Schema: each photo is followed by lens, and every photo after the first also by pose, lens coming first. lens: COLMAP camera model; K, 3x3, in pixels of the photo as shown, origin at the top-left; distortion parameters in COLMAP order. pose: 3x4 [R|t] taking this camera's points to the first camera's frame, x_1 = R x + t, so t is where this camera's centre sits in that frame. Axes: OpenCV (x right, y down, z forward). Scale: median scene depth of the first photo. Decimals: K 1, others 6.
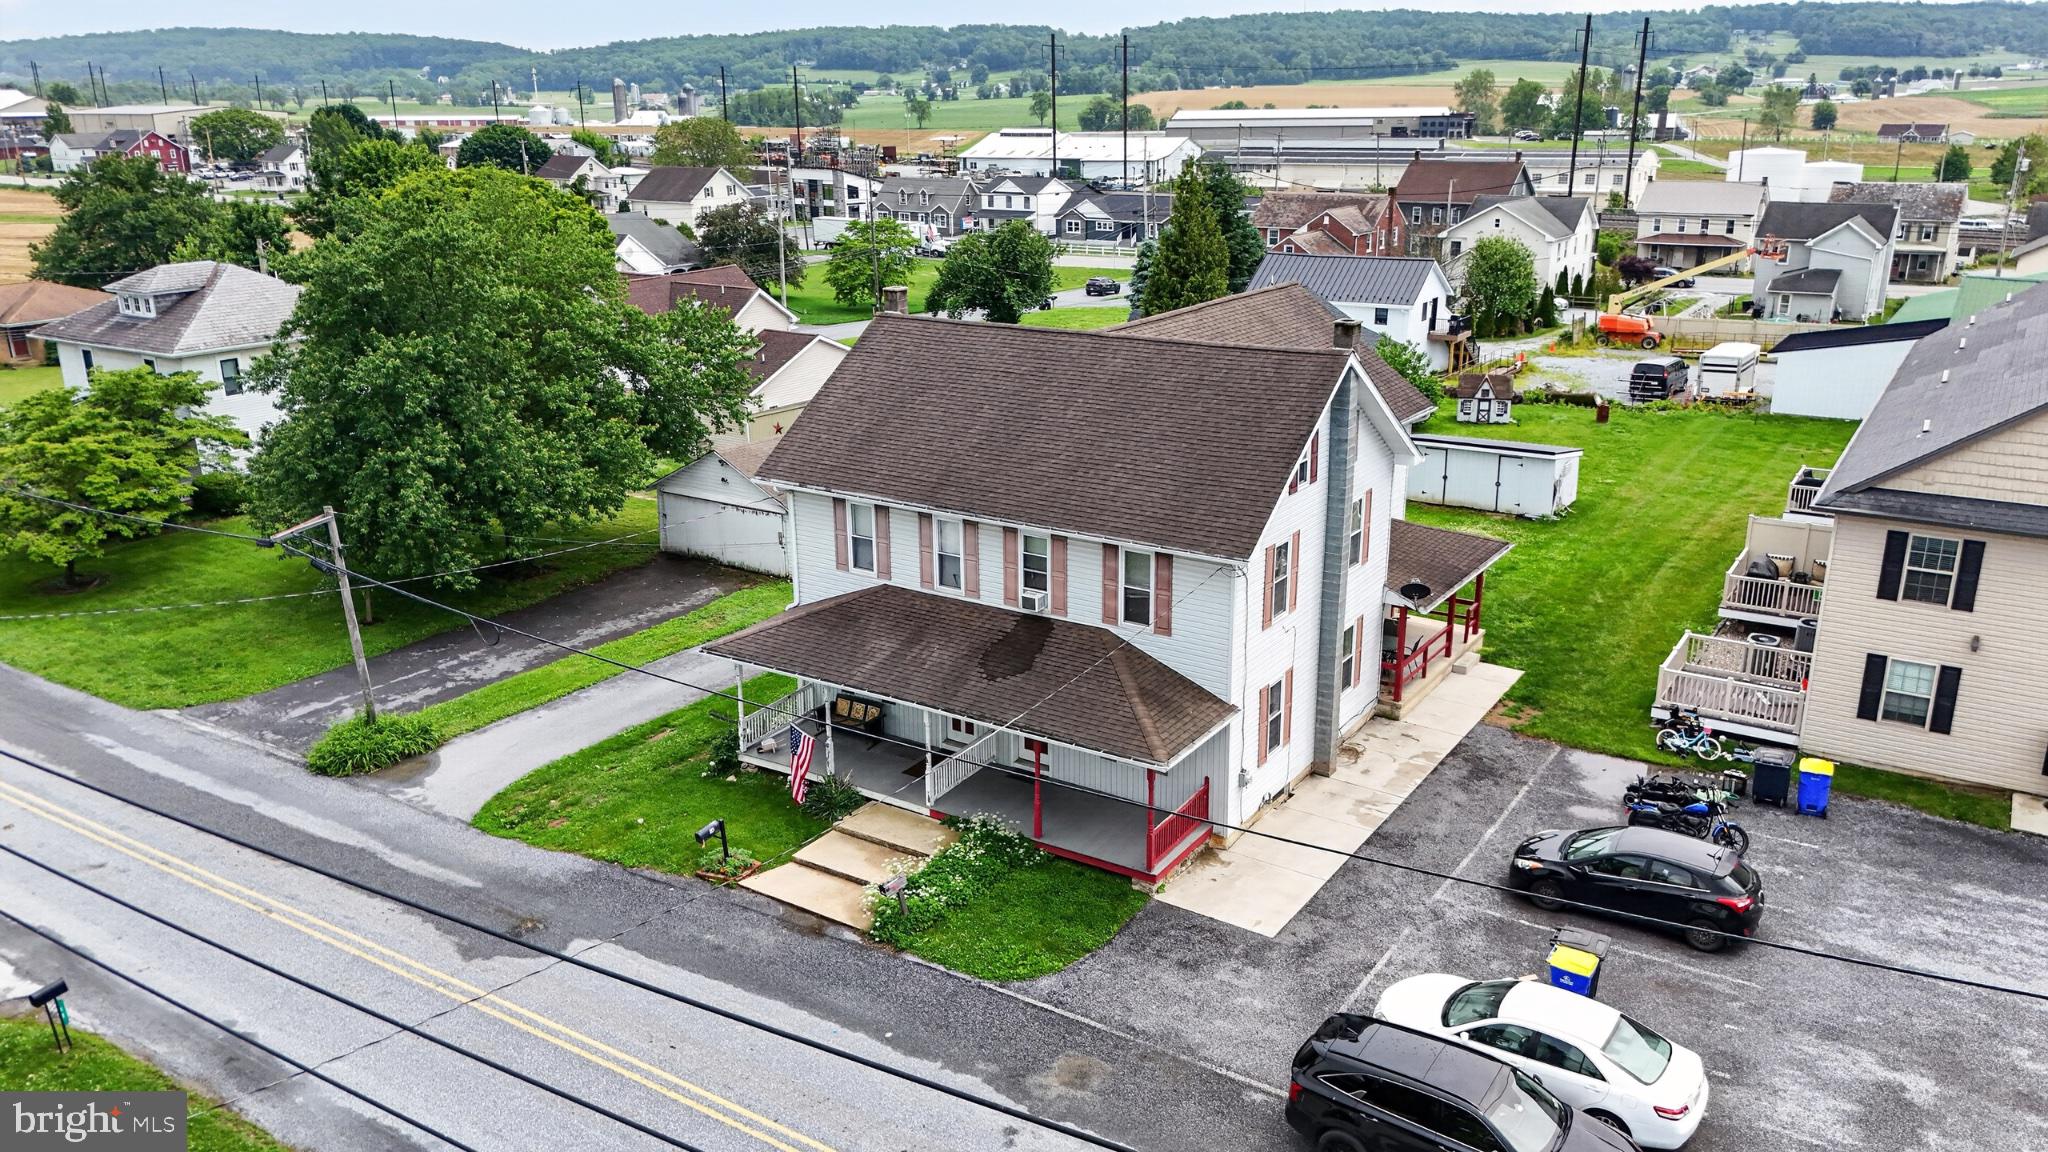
lens RADIAL K [[1516.2, 0, 1024.0], [0, 1516.2, 576.0], [0, 0, 1]] dist [0.067433, -0.066062]
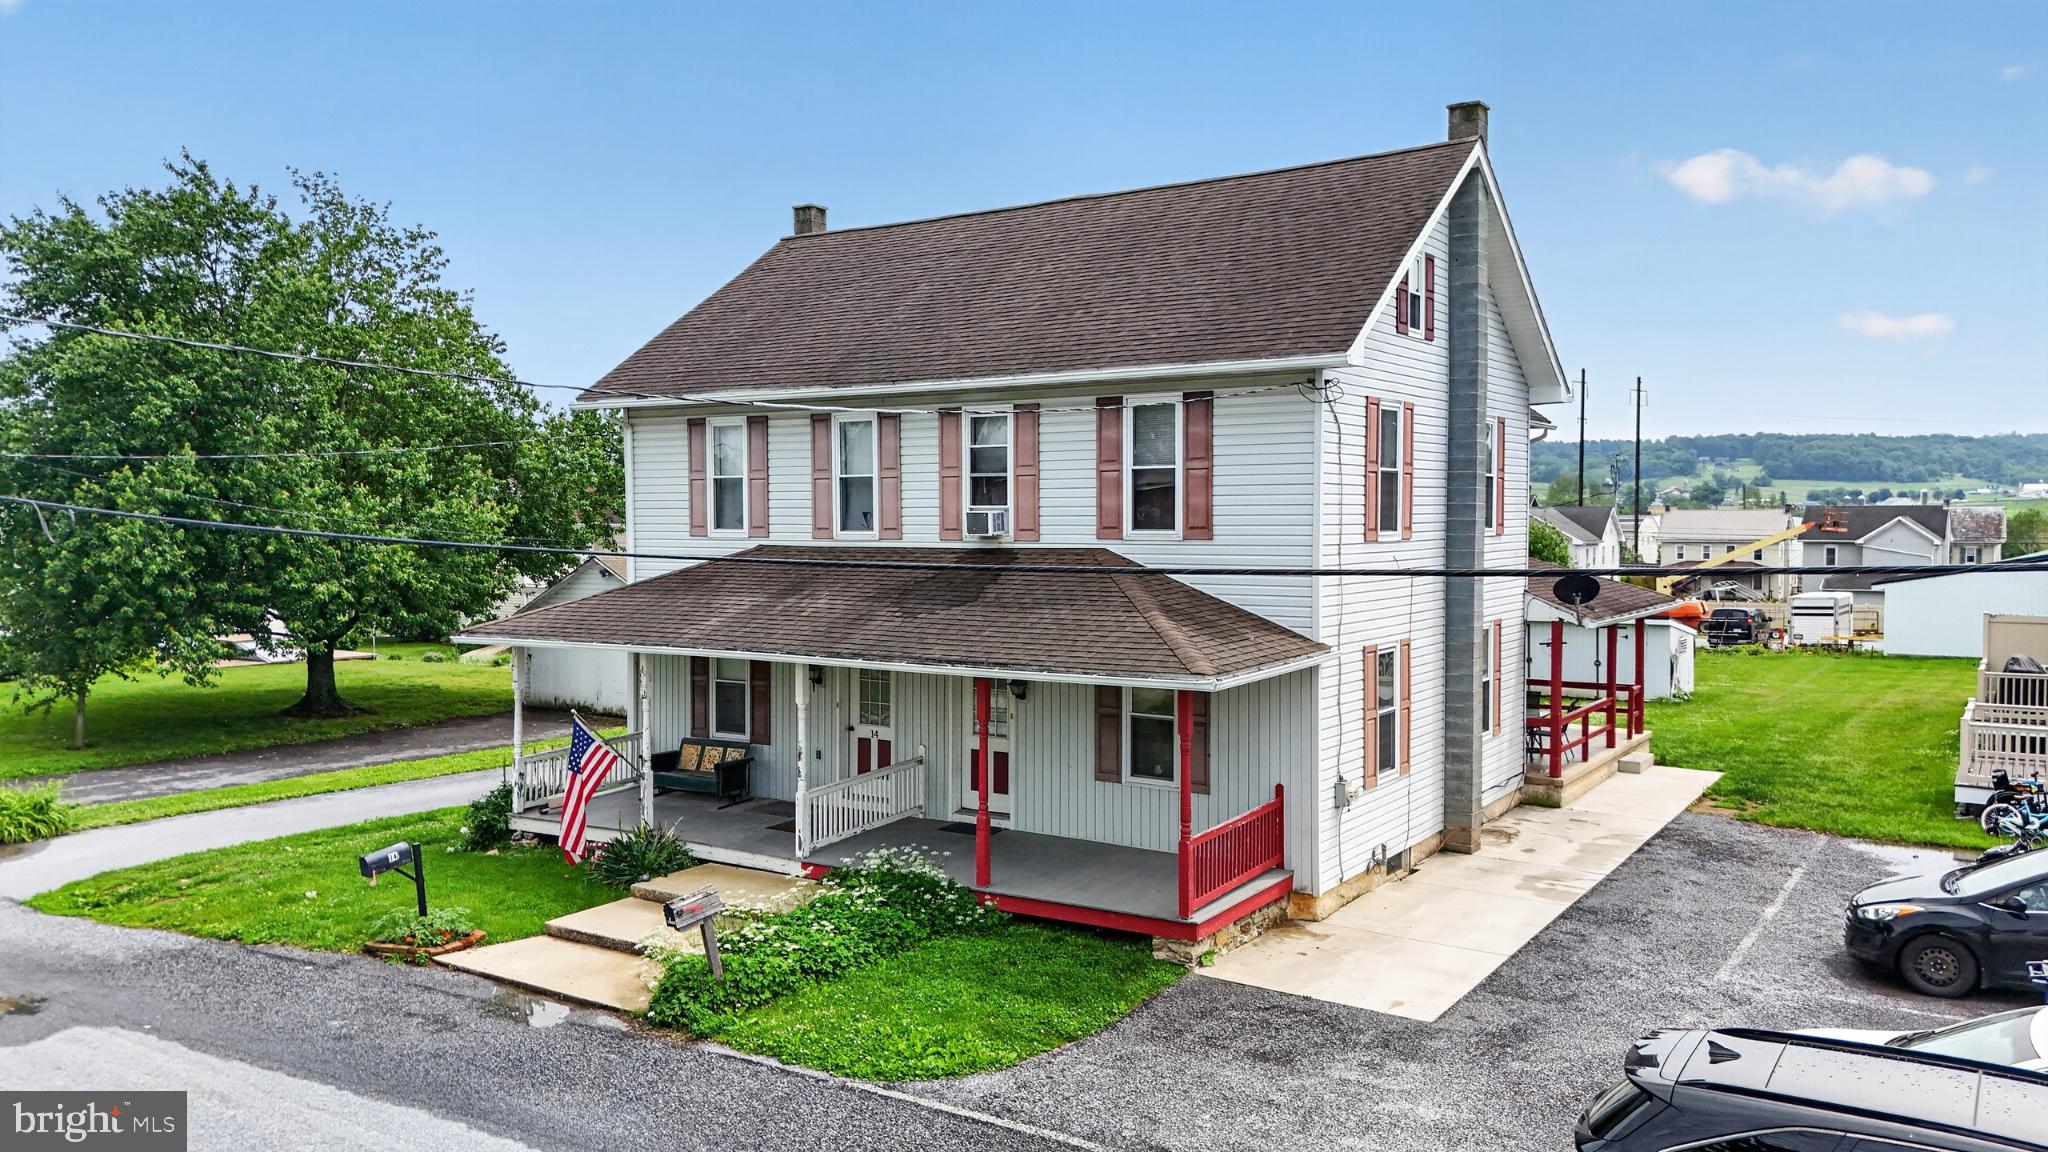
lens RADIAL K [[1516.2, 0, 1024.0], [0, 1516.2, 576.0], [0, 0, 1]] dist [0.067433, -0.066062]
pose [[0.999965, 0.008271, -0.001445, 0.022635], [-0.008361, 0.964833, -0.262729, 0.196910], [-0.000779, 0.262732, 0.964868, 0.401614]]
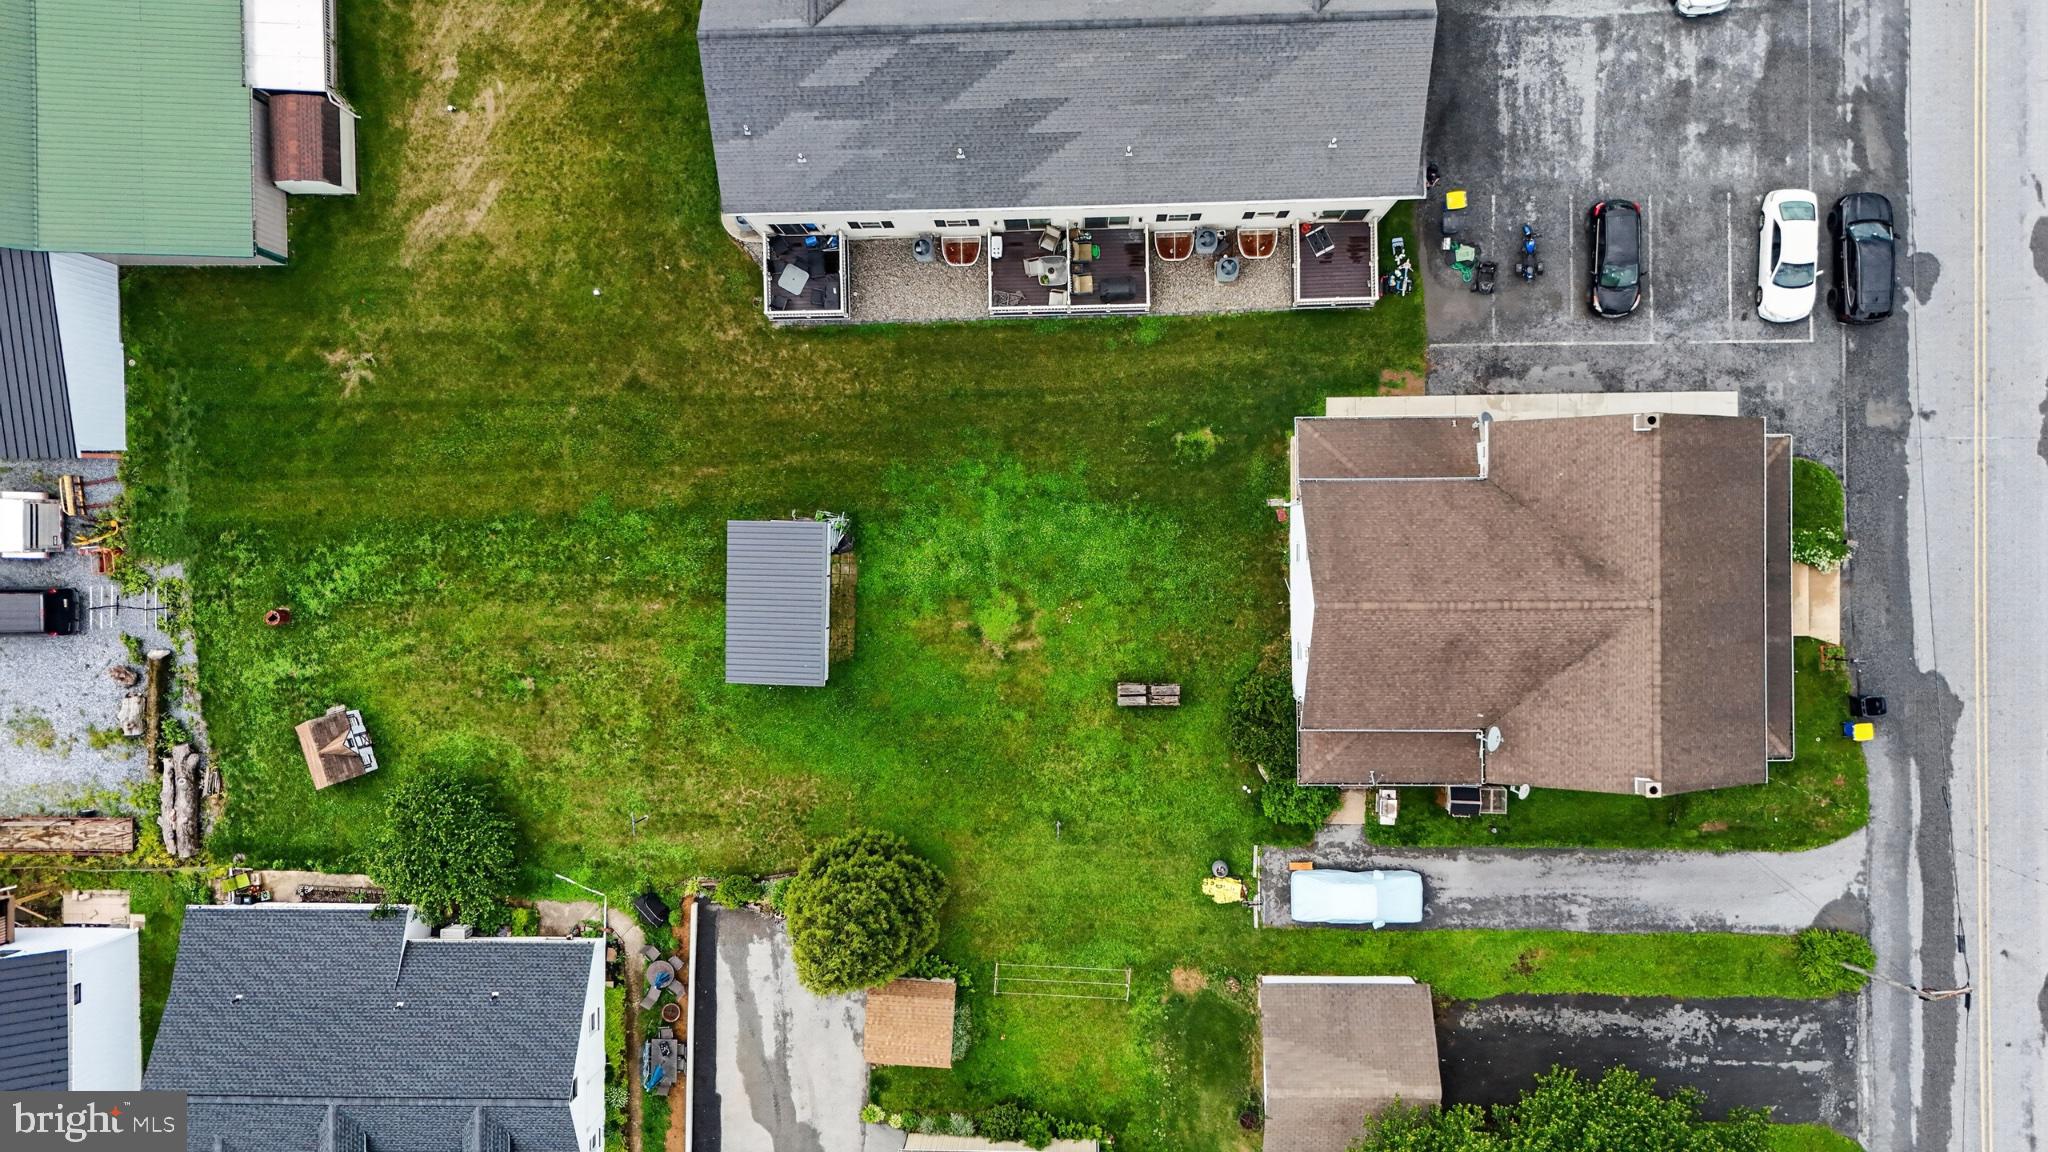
lens RADIAL K [[1516.2, 0, 1024.0], [0, 1516.2, 576.0], [0, 0, 1]] dist [0.067433, -0.066062]
pose [[-0.561333, -0.827302, 0.021848, 0.394840], [0.289677, -0.171683, 0.941601, -1.793291], [-0.775237, 0.534880, 0.336022, 1.023111]]
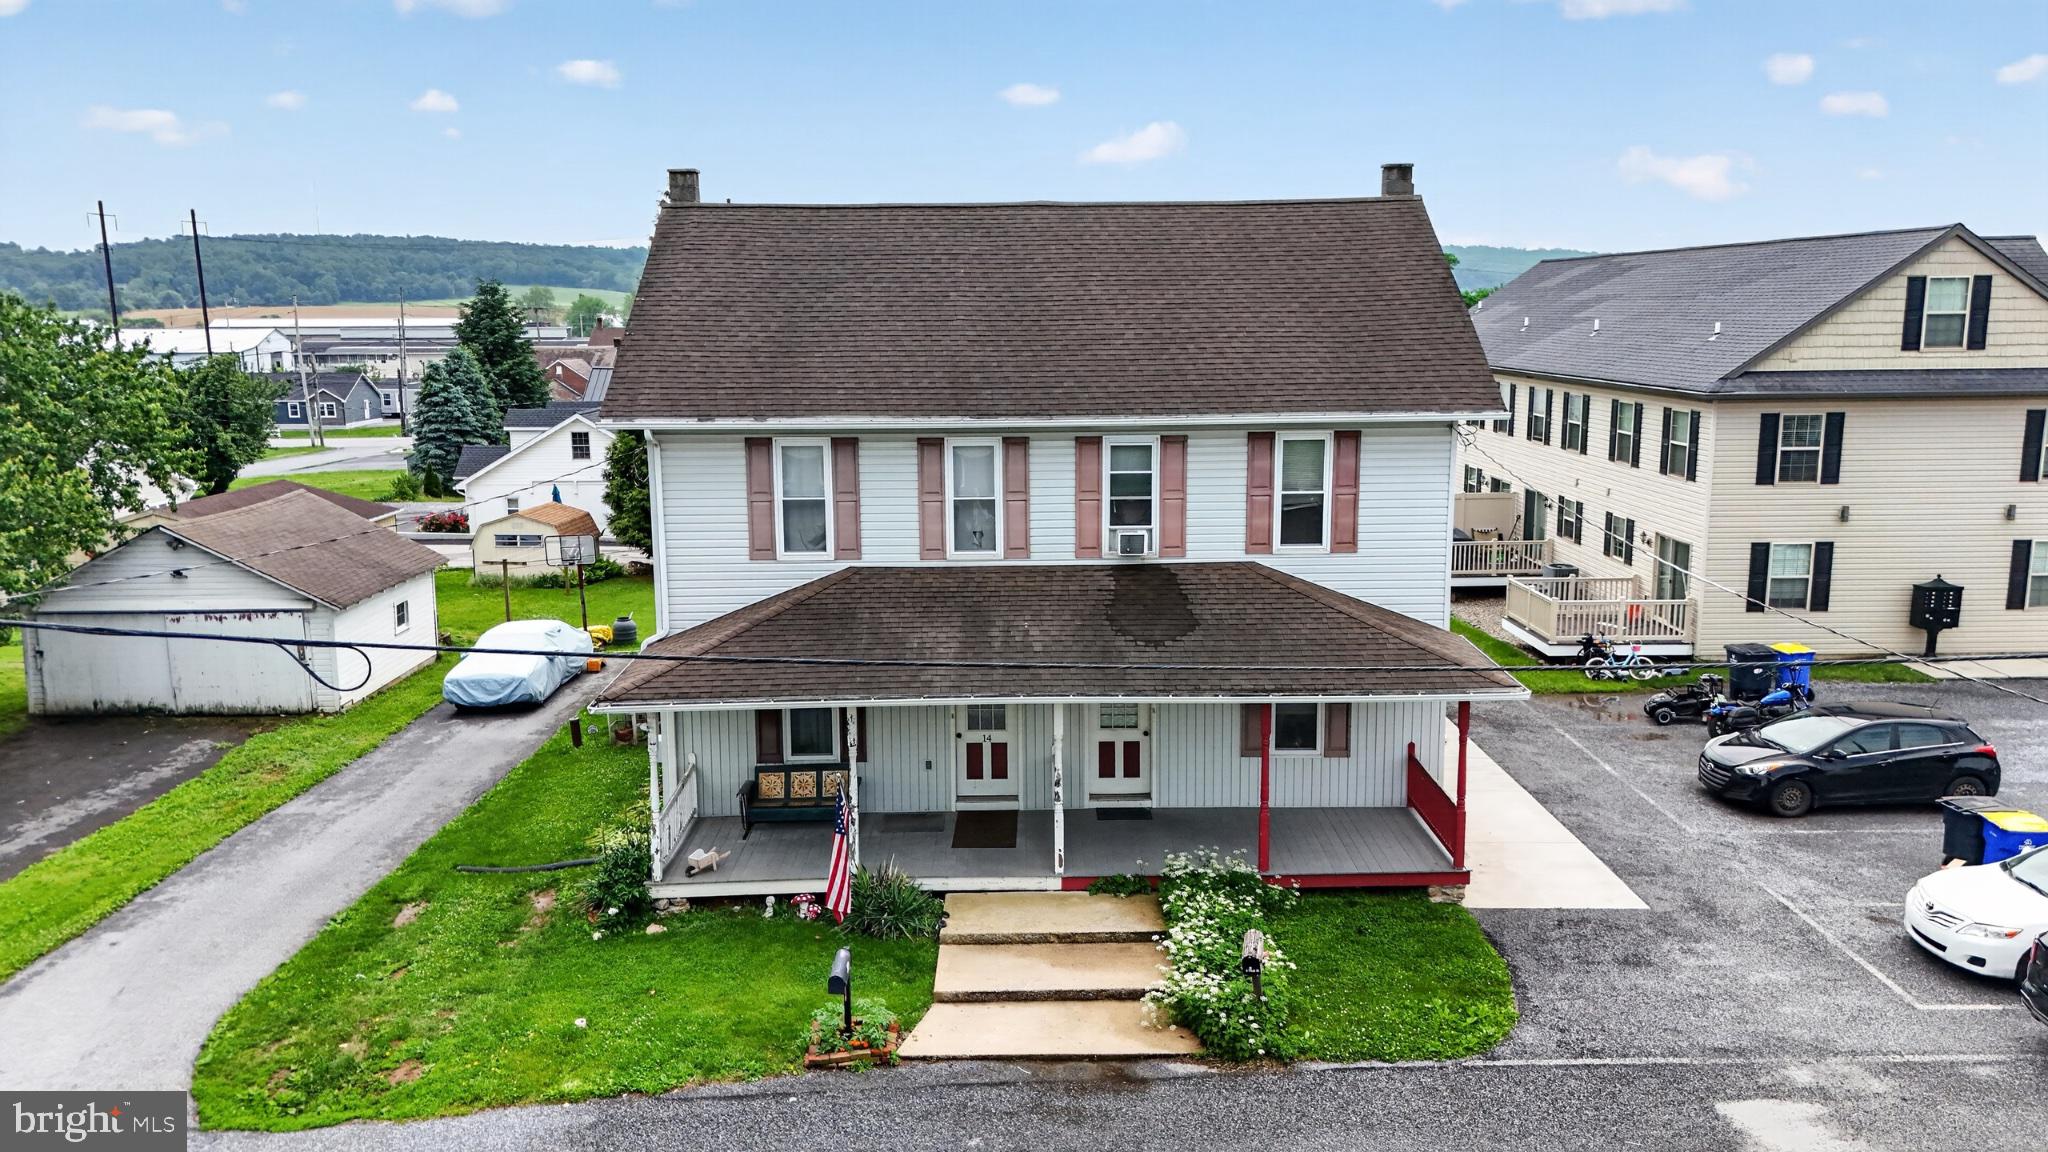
lens RADIAL K [[1516.2, 0, 1024.0], [0, 1516.2, 576.0], [0, 0, 1]] dist [0.067433, -0.066062]
pose [[0.825668, -0.092676, 0.556492, -0.408642], [0.170367, 0.981322, -0.089347, 0.082895], [-0.537817, 0.168579, 0.826035, 0.457262]]
